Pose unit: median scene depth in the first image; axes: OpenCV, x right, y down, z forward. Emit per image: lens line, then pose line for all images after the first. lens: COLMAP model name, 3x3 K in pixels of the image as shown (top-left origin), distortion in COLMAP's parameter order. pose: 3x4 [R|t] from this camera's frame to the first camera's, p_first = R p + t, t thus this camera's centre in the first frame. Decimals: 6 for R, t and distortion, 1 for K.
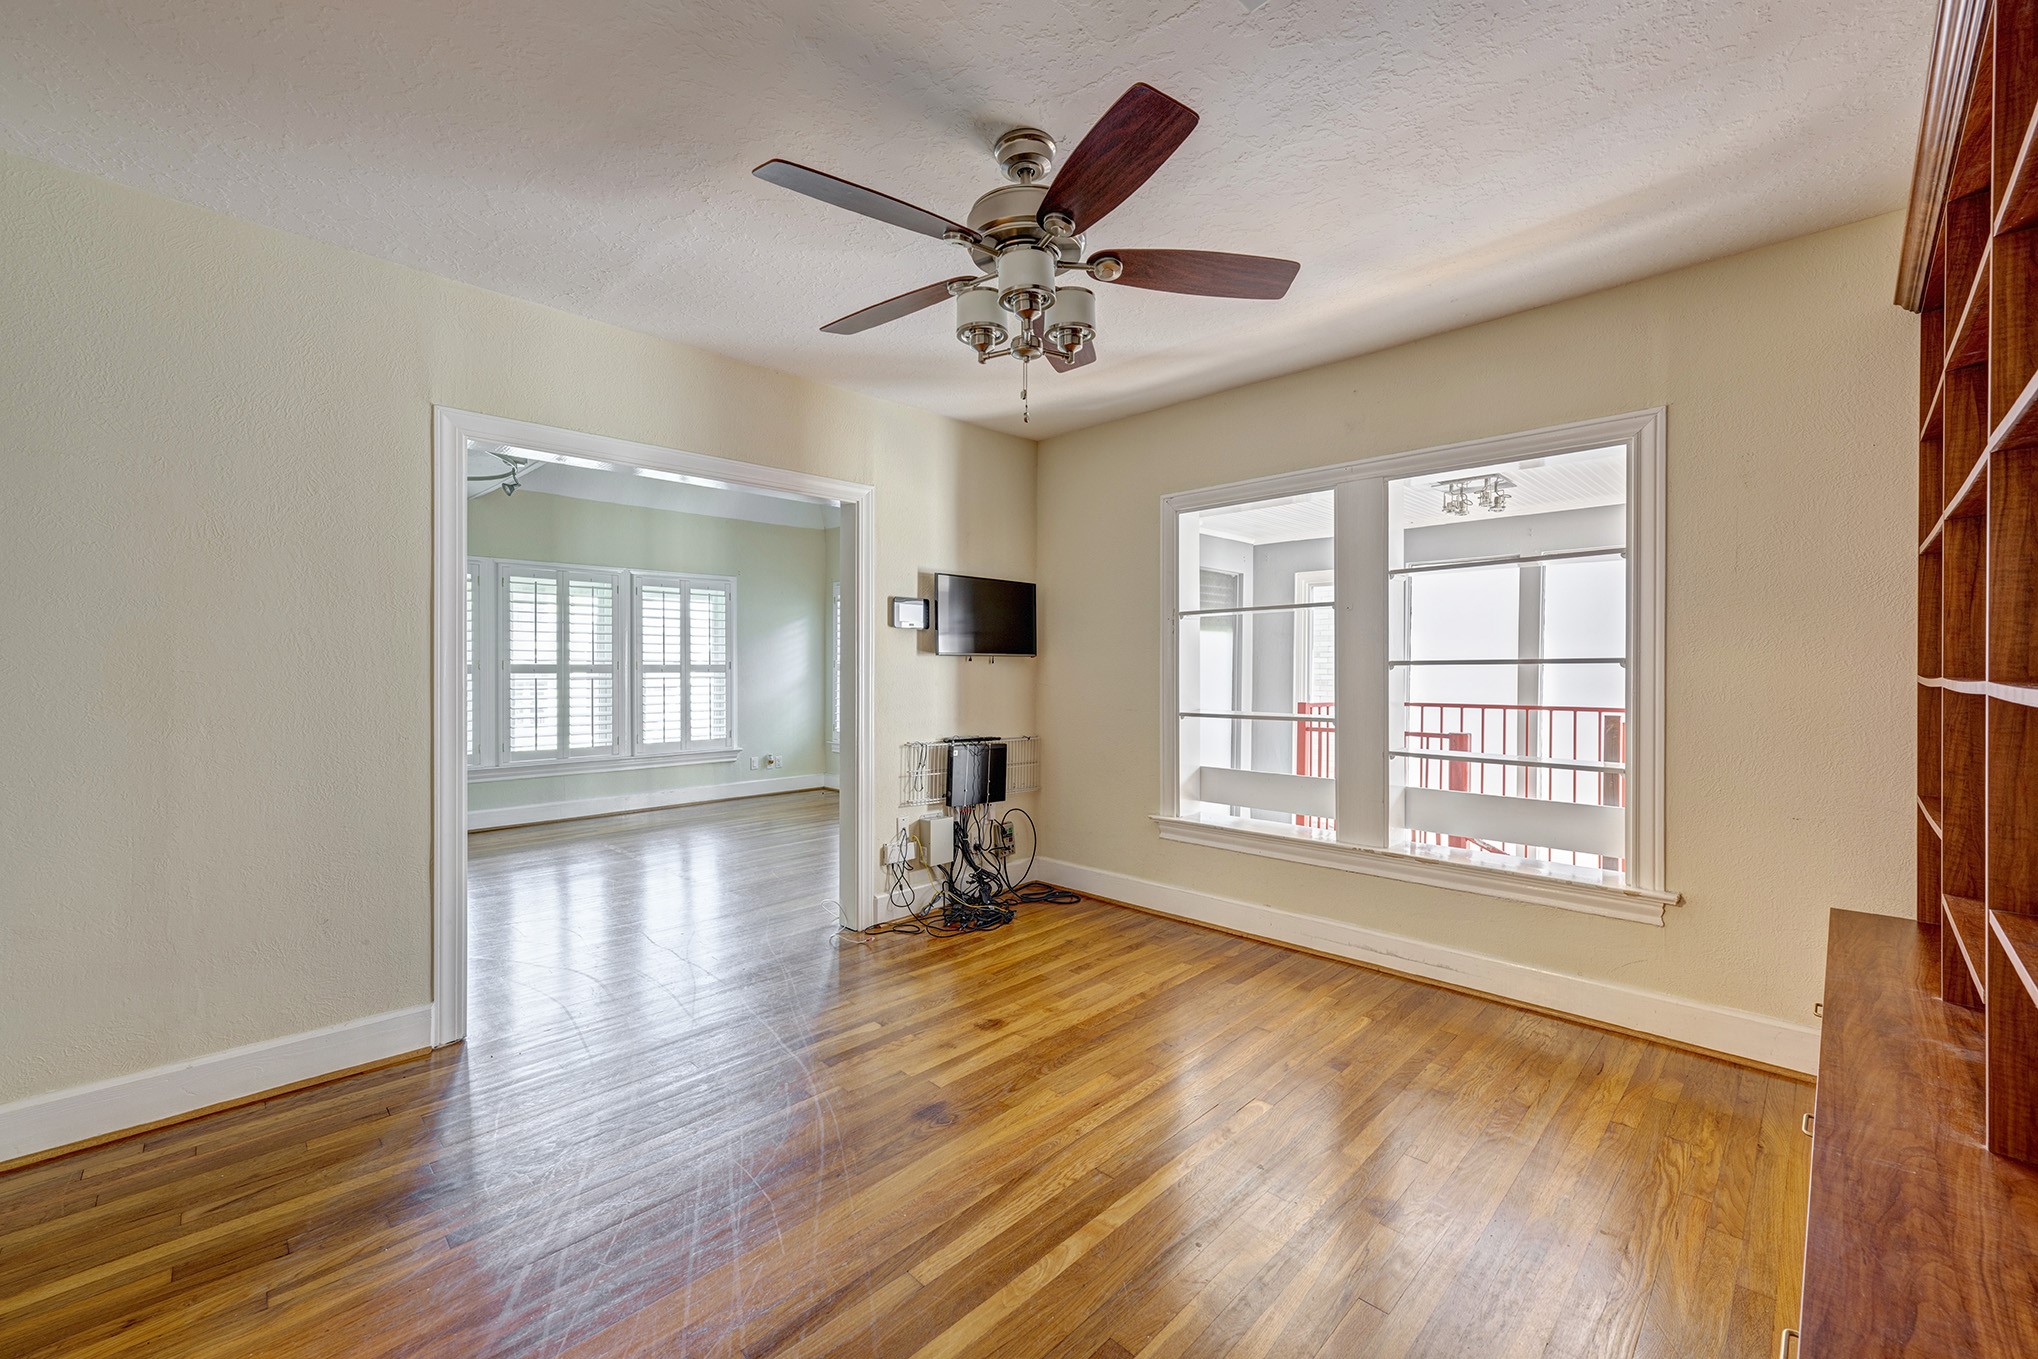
lens RADIAL K [[834.2, 0, 1019.0], [0, 834.2, 679.5], [0, 0, 1]] dist [0.000636, 0.000032]
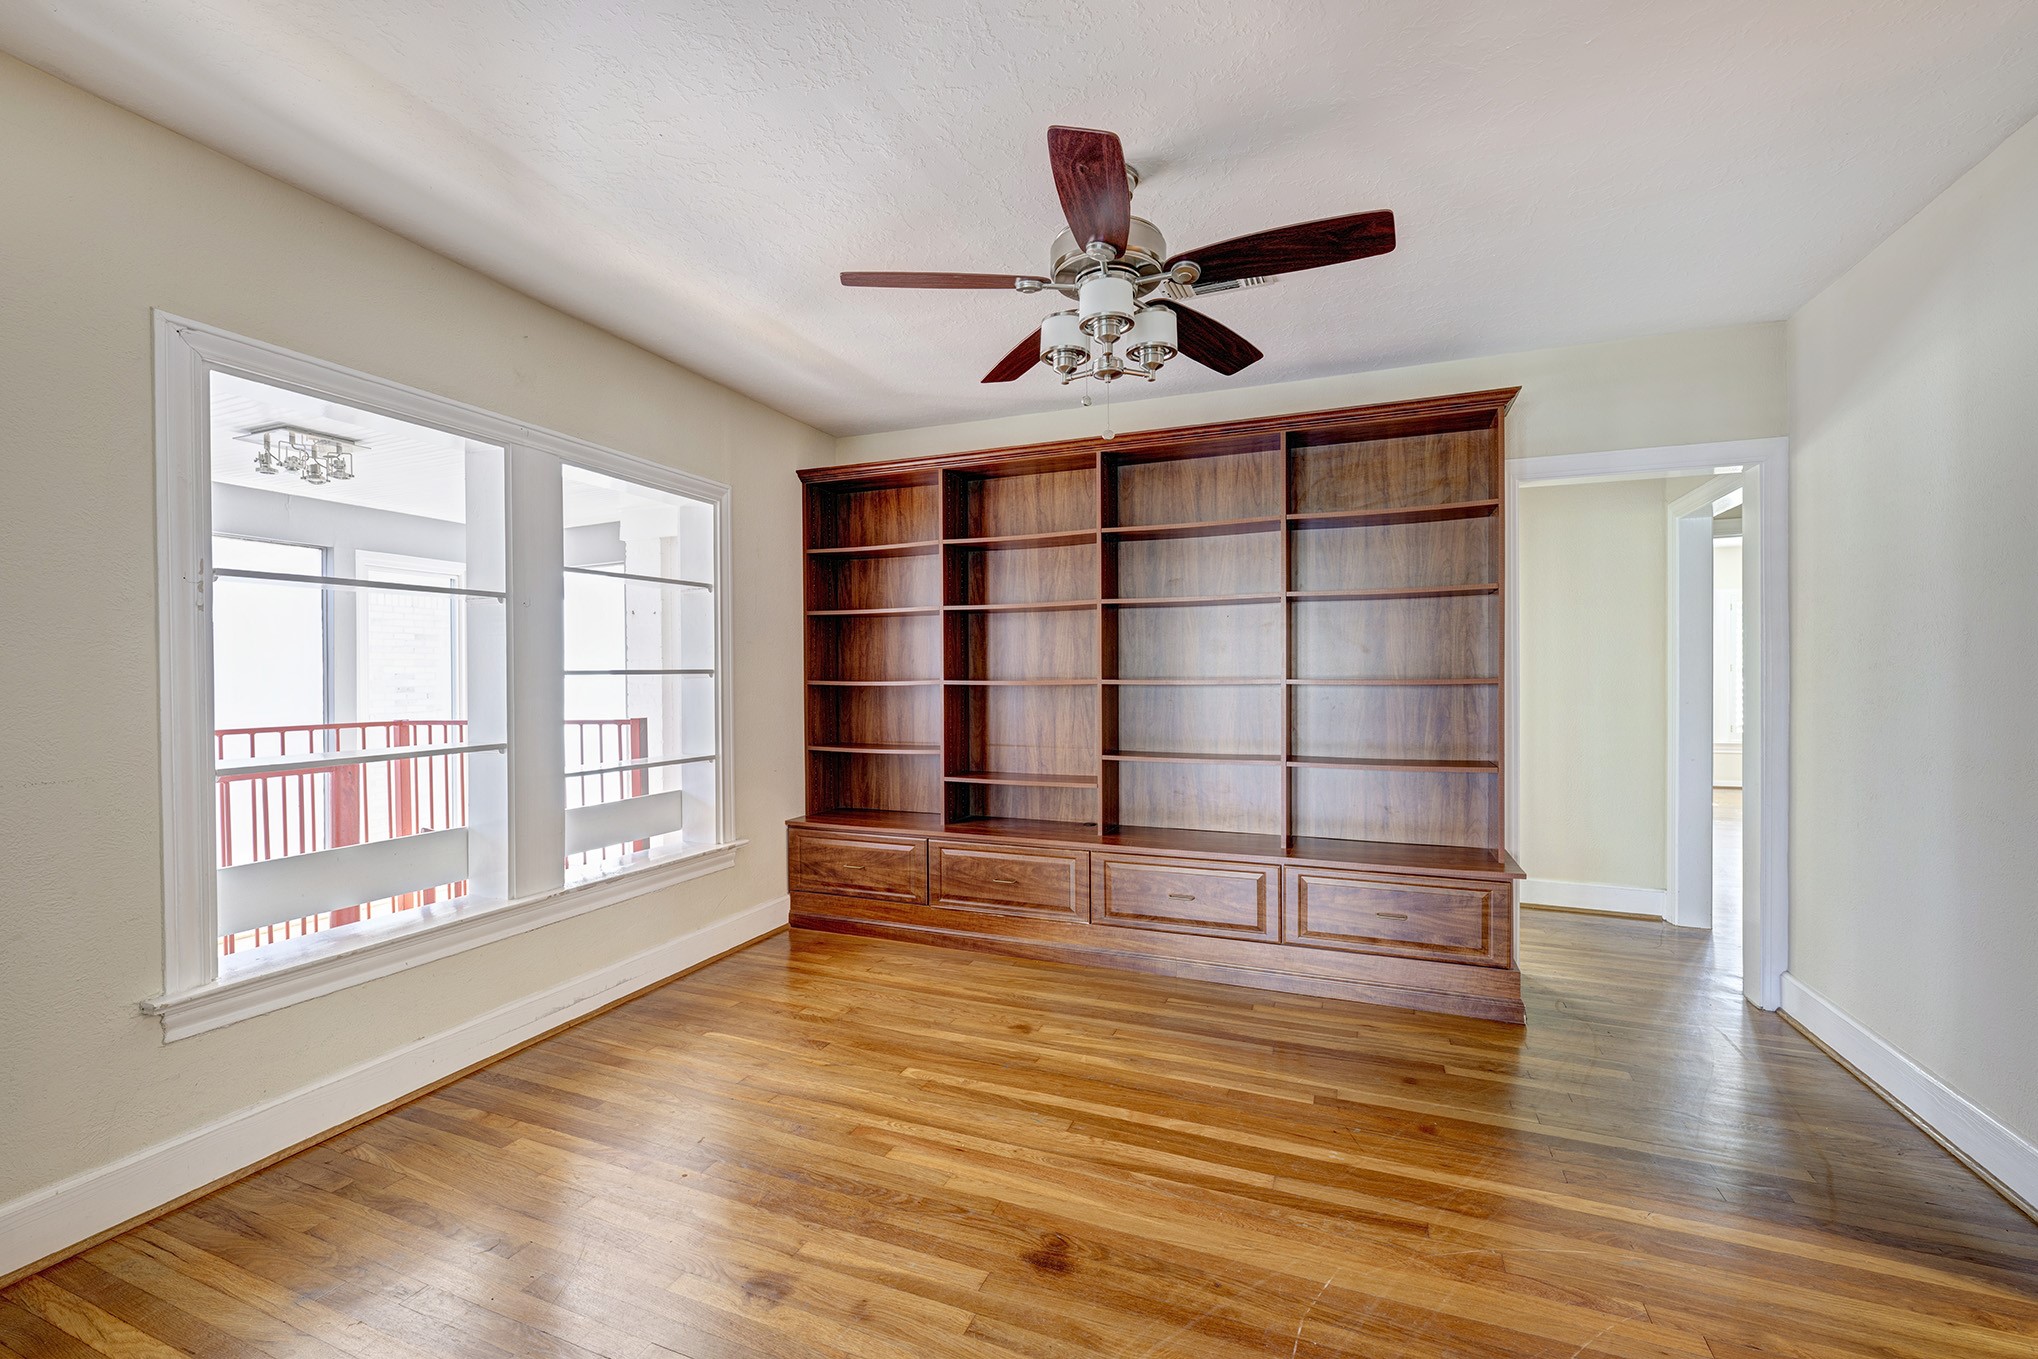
lens RADIAL K [[823.0, 0, 1019.0], [0, 823.0, 679.5], [0, 0, 1]] dist [0.000565, 0.000060]
pose [[-0.387013, -0.004325, 0.922064, -0.540153], [0.016588, 0.999795, 0.011652, -0.014352], [-0.921925, 0.019805, -0.386862, 0.897532]]
